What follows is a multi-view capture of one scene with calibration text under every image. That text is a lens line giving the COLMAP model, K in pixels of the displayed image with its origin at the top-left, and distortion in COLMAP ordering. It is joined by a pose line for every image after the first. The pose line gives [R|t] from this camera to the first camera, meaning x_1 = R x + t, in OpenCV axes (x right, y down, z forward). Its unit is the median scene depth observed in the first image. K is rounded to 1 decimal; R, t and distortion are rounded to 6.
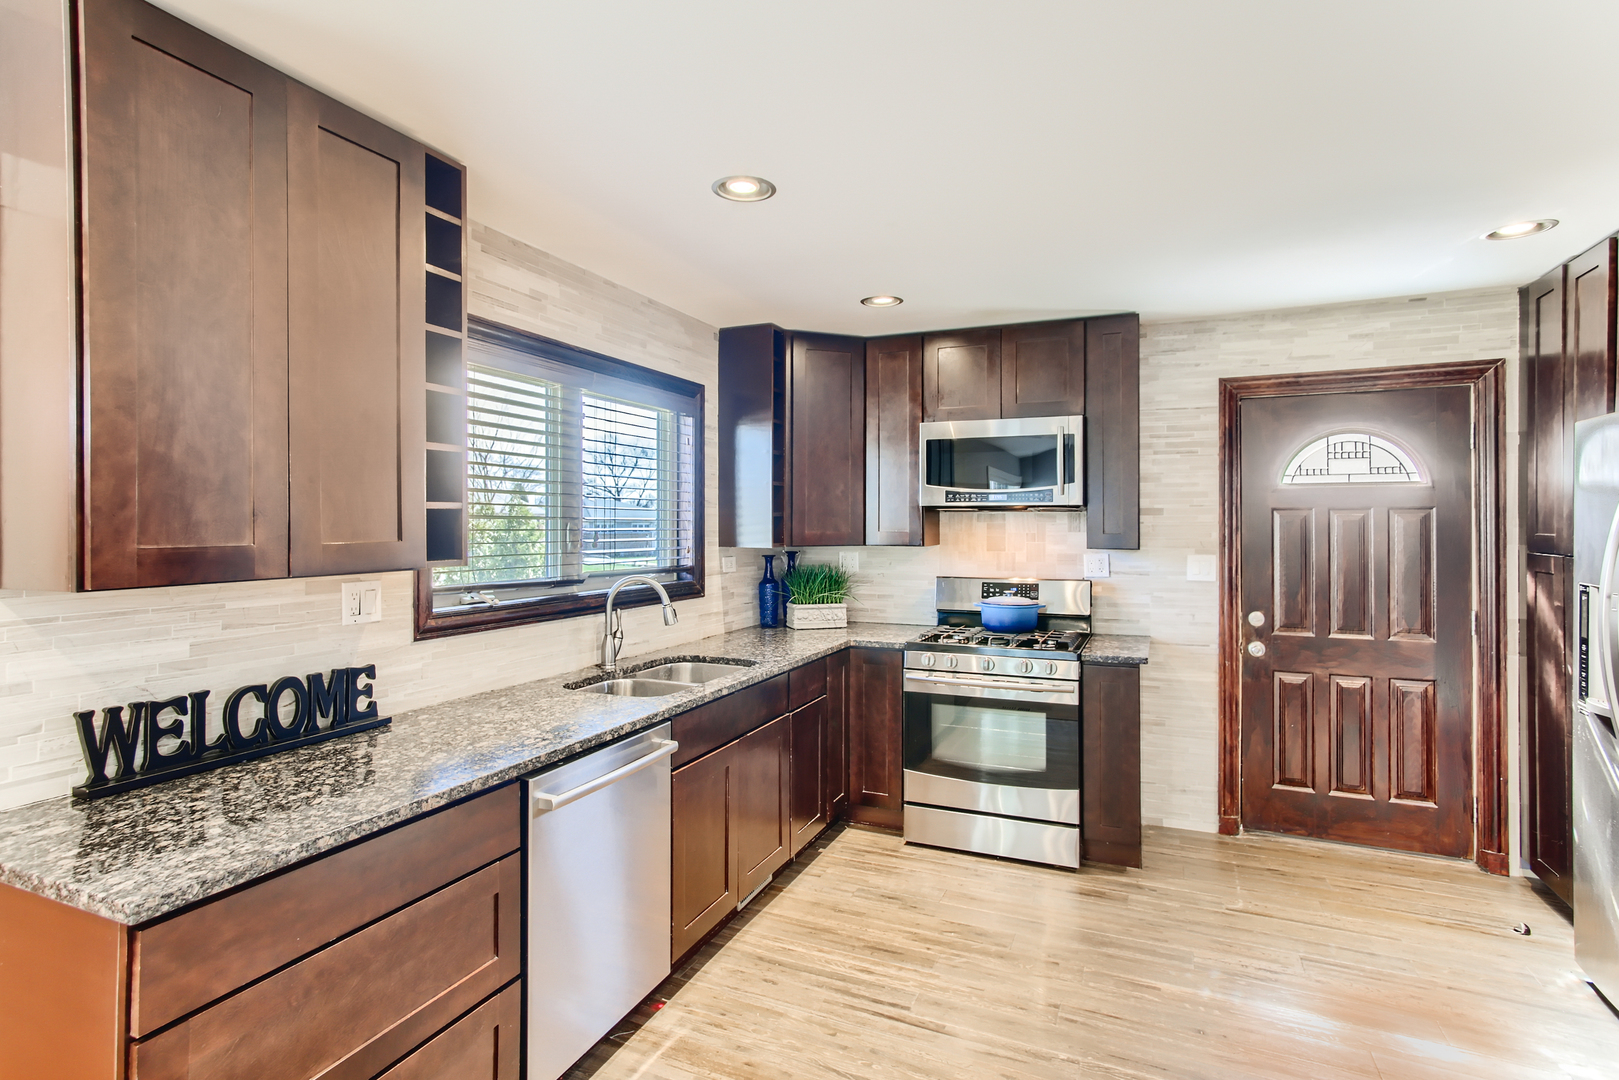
lens RADIAL K [[798.4, 0, 812.3], [0, 798.4, 513.1], [0, 0, 1]] dist [-0.025296, 0.021233]
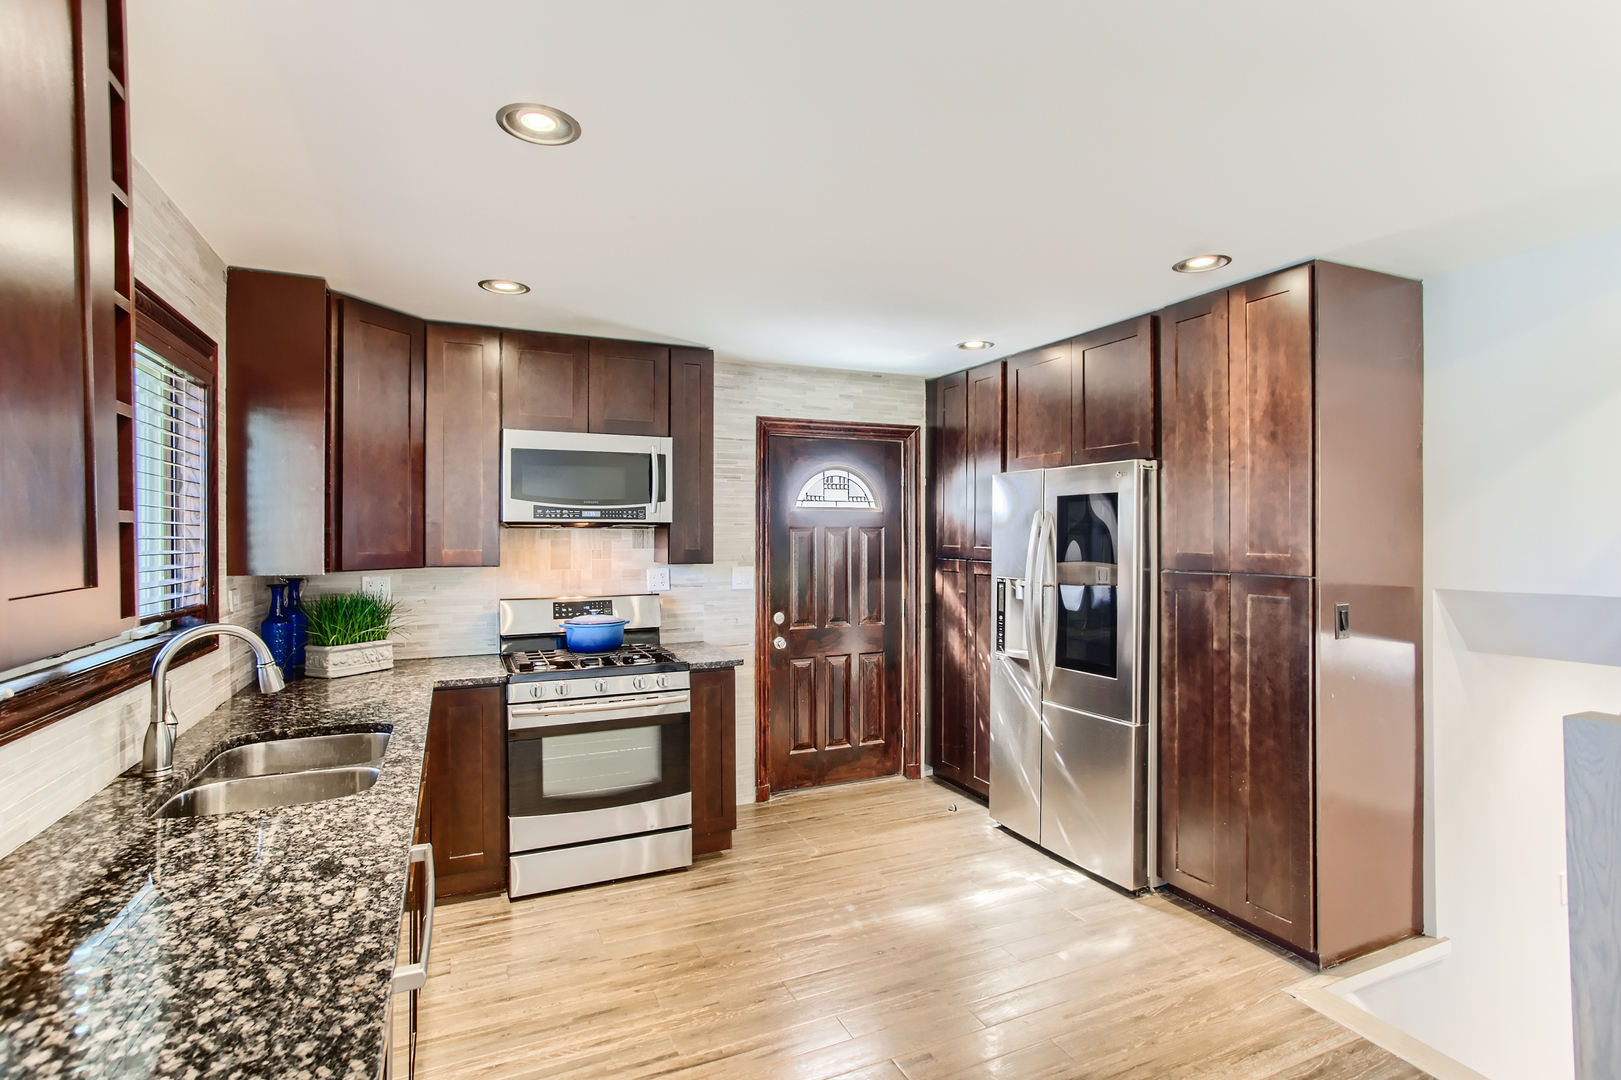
lens RADIAL K [[776.2, 0, 810.5], [0, 776.2, 532.8], [0, 0, 1]] dist [-0.025601, 0.019149]
pose [[0.671350, 0.001791, 0.741138, -0.296885], [-0.006130, 0.999976, 0.003136, -0.001089], [-0.741115, -0.006648, 0.671345, 0.175021]]
